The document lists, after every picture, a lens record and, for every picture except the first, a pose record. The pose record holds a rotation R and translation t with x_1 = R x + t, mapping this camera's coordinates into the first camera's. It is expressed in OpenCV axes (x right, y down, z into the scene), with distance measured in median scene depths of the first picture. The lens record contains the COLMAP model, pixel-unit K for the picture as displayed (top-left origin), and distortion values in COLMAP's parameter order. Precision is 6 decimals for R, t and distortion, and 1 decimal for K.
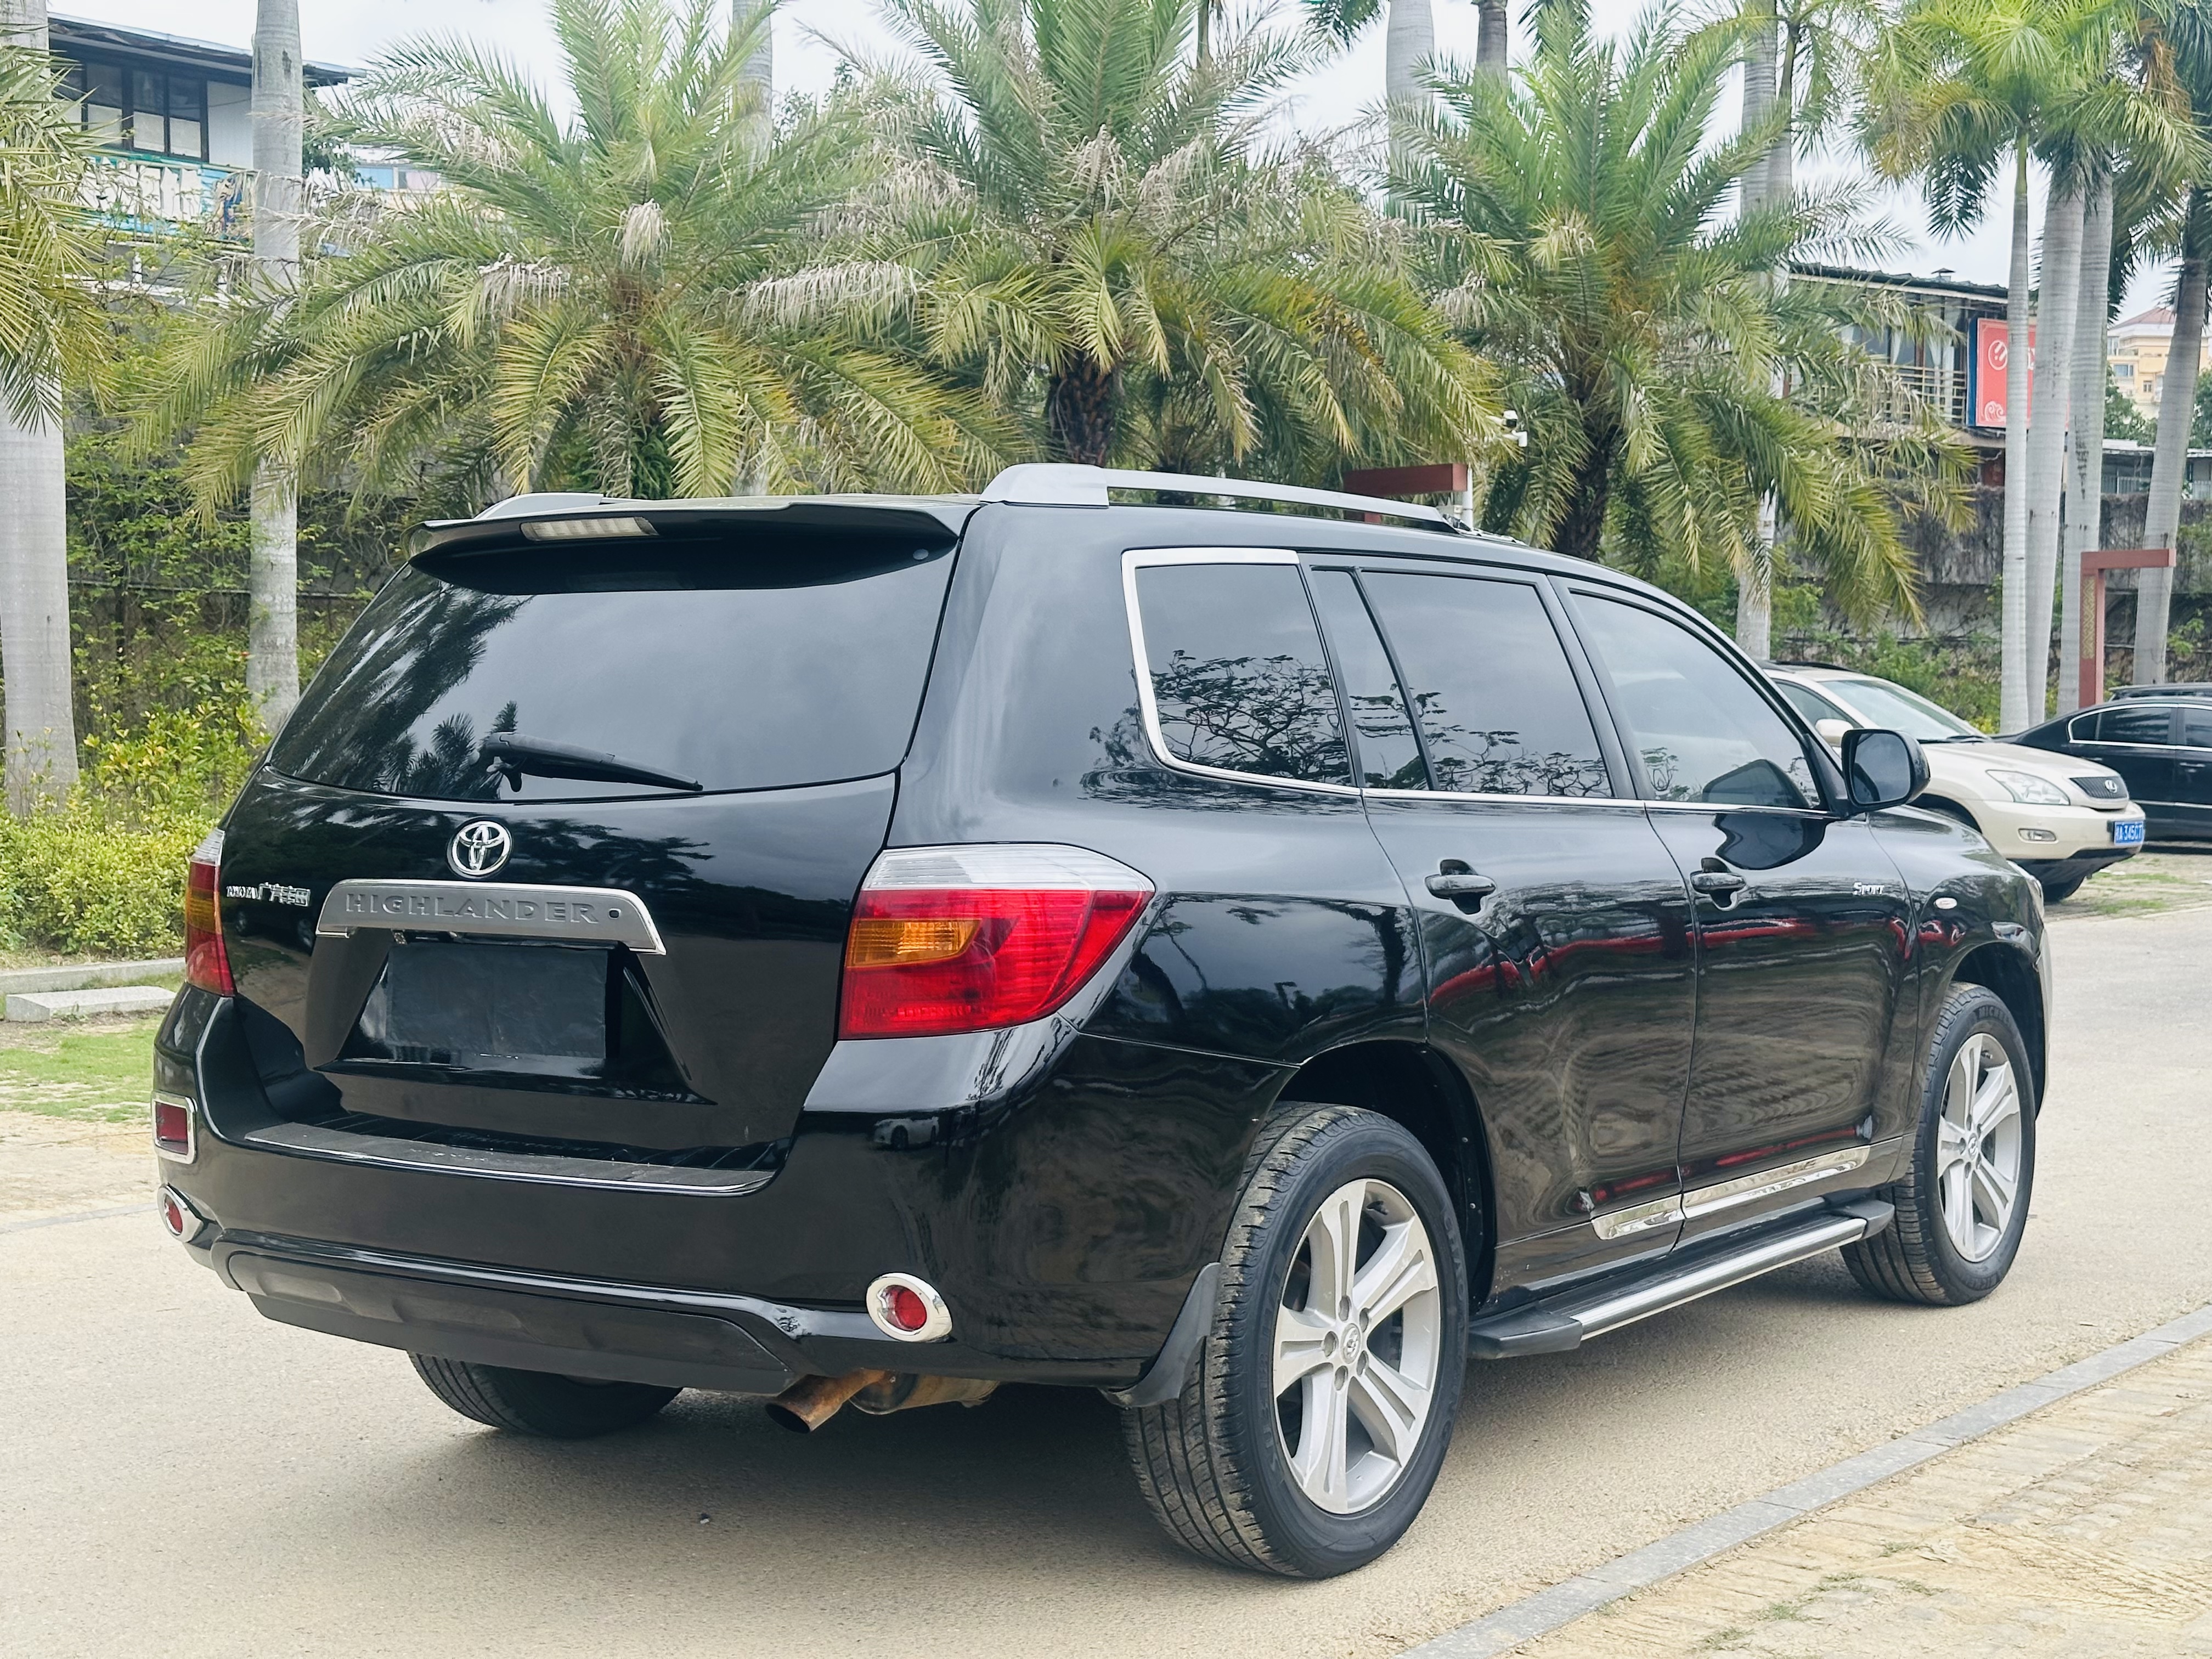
lens RADIAL K [[3132.4, 0, 1111.3], [0, 3132.4, 834.9], [0, 0, 1]] dist [0.111810, 0.000000]
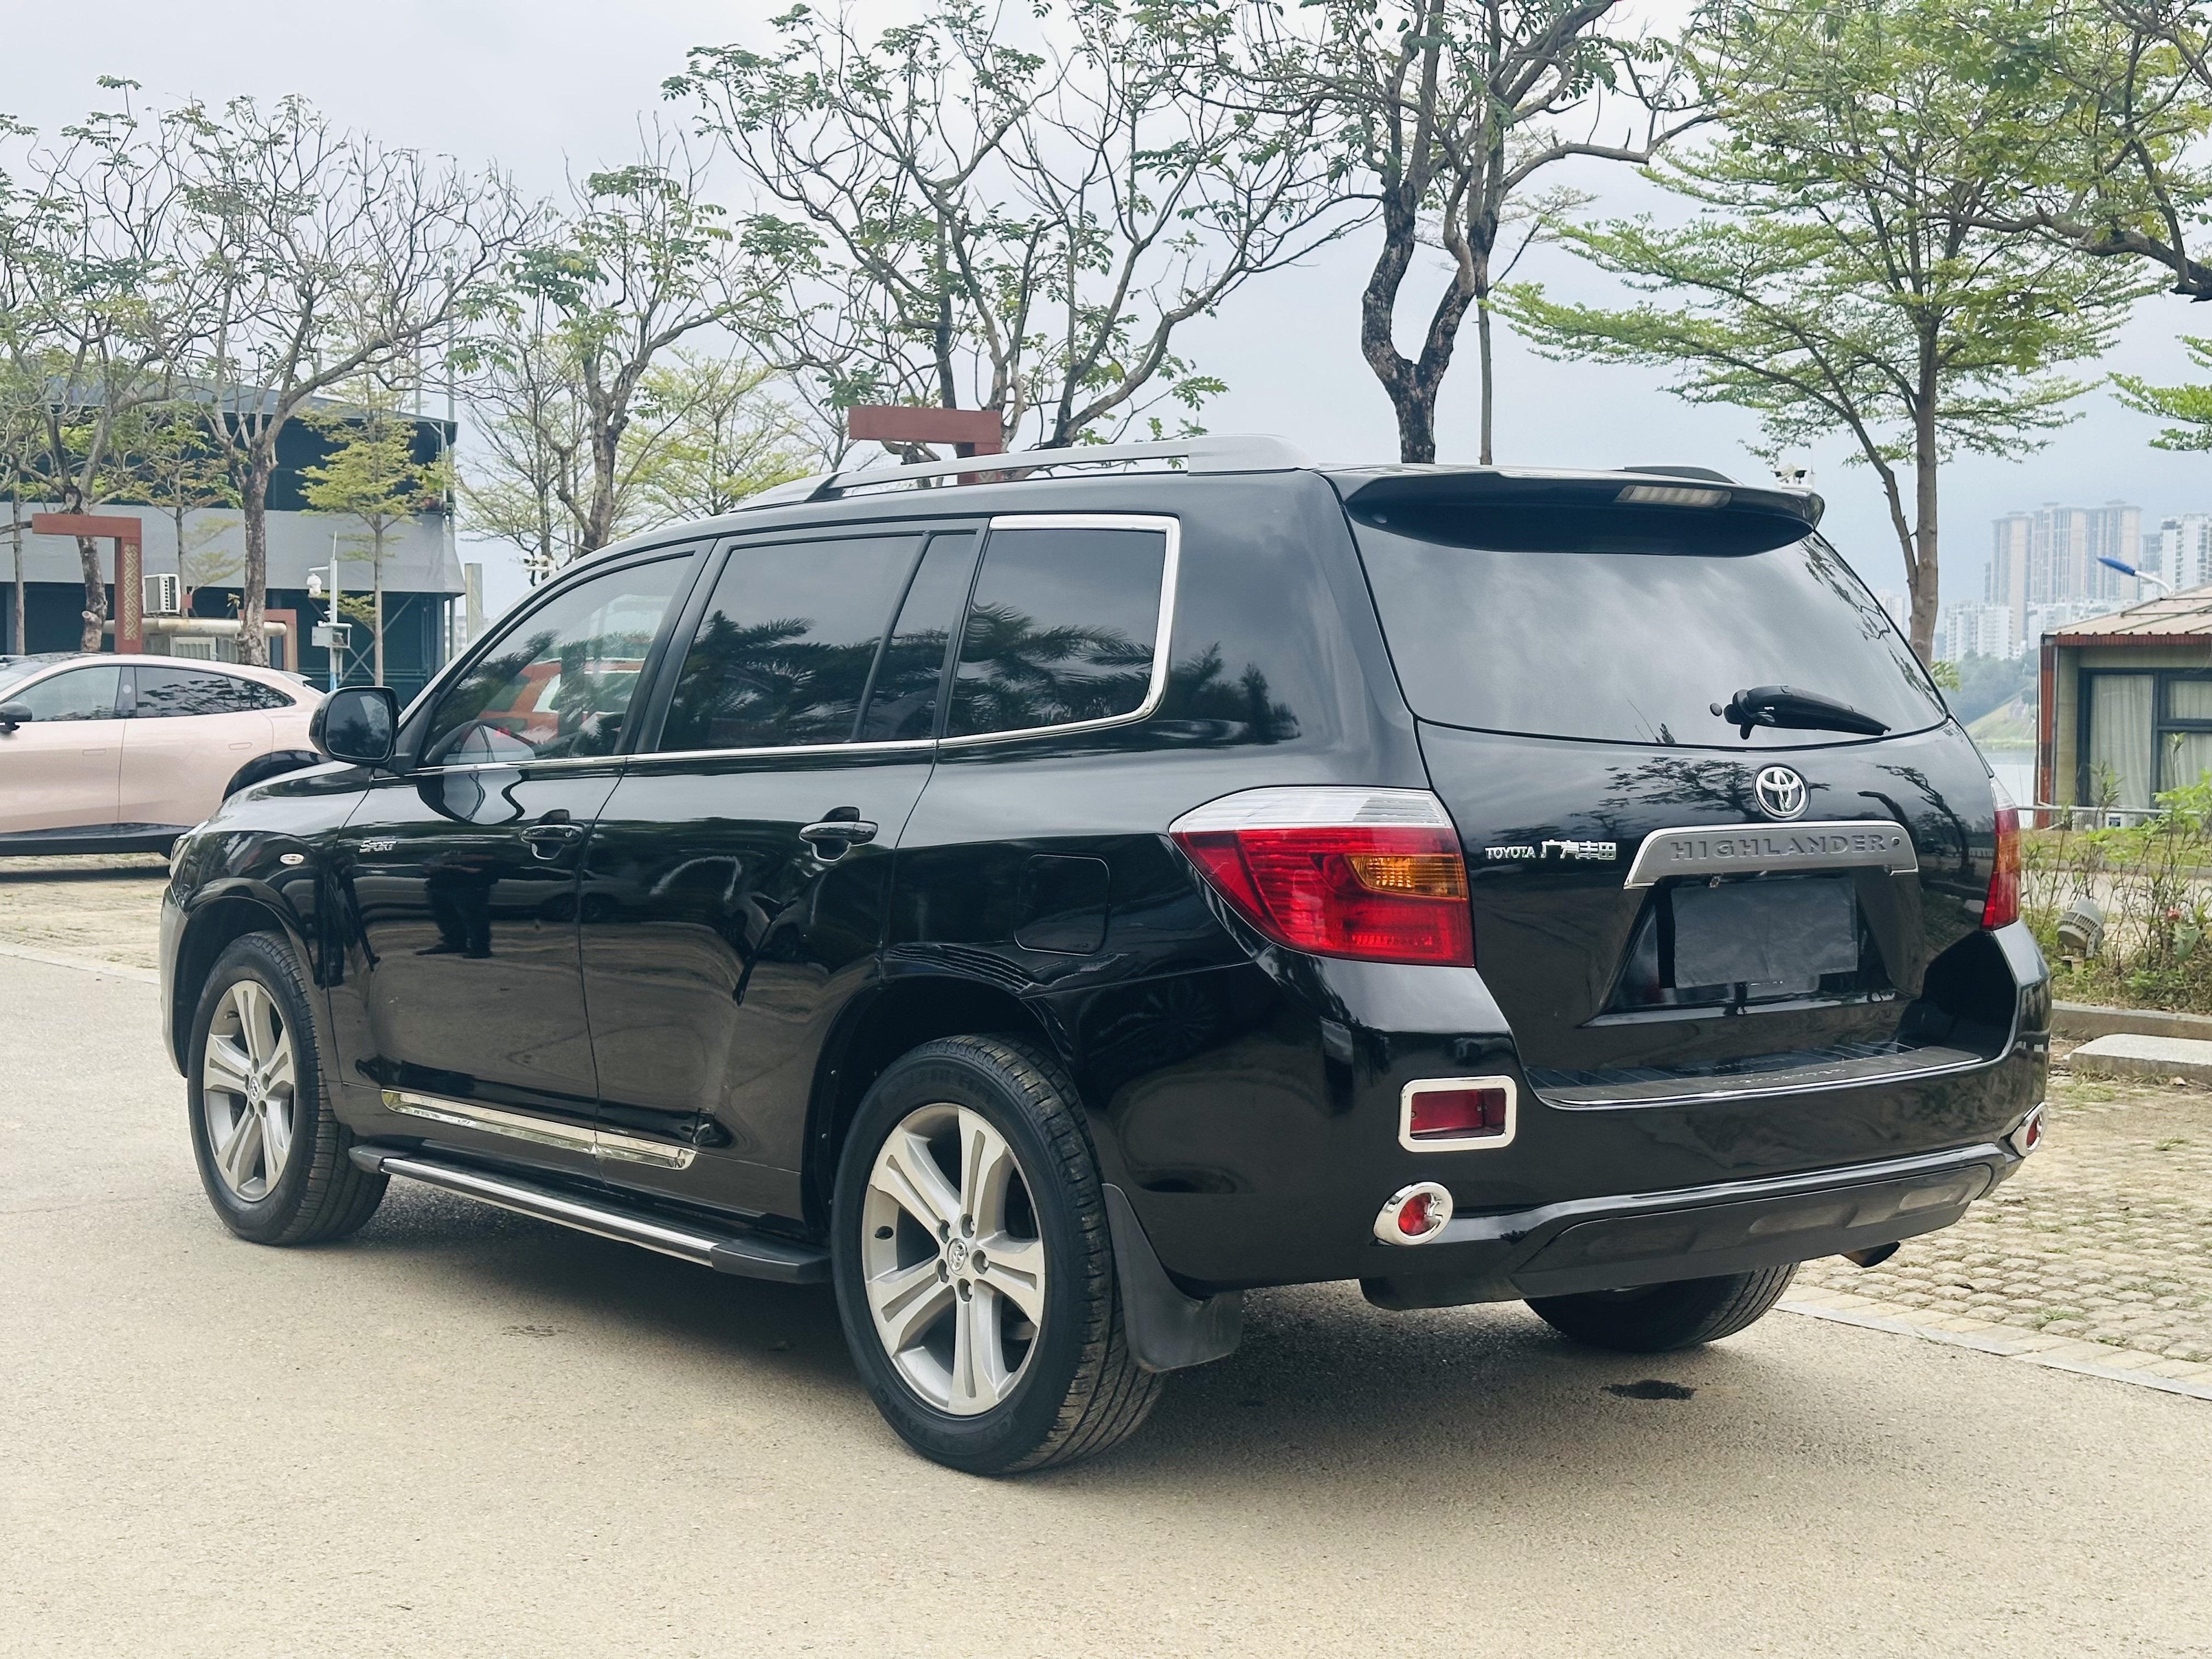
lens RADIAL K [[3132.4, 0, 1109.9], [0, 3132.4, 829.0], [0, 0, 1]] dist [0.111810, 0.000000]
pose [[0.251915, -0.040037, 0.966921, -1.273897], [0.024970, 0.999080, 0.034863, -0.025819], [-0.967427, 0.015361, 0.252683, 0.925611]]
